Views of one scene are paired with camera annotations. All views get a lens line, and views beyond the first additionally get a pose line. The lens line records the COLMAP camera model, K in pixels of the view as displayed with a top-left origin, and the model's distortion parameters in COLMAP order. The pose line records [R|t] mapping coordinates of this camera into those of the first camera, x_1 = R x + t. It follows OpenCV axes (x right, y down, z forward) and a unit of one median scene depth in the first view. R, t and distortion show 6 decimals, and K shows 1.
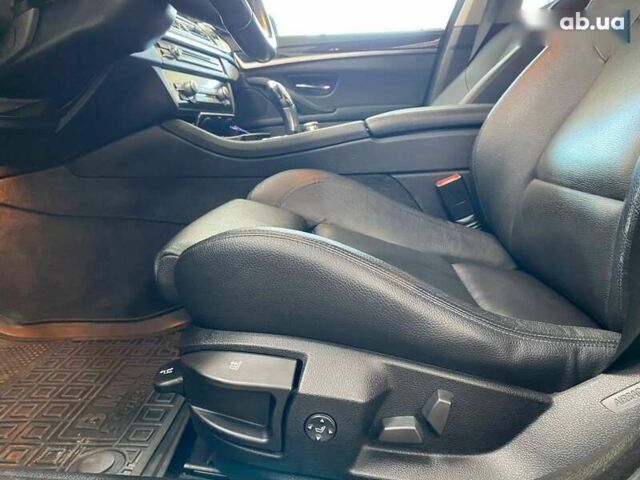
lens RADIAL K [[504.4, 0, 310.5], [0, 504.4, 247.4], [0, 0, 1]] dist [0.009541, -0.010380]
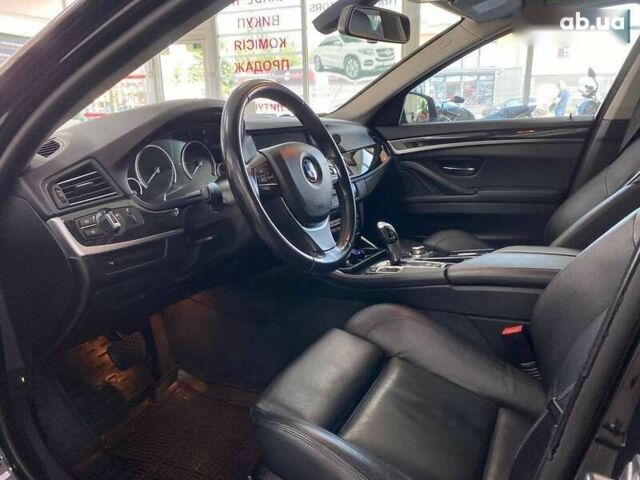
lens RADIAL K [[504.4, 0, 316.8], [0, 504.4, 239.7], [0, 0, 1]] dist [0.009541, -0.010380]
pose [[0.920032, 0.076056, -0.384392, 0.478277], [-0.064161, 0.996982, 0.043695, -0.597711], [0.386555, -0.015538, 0.922135, -0.403512]]
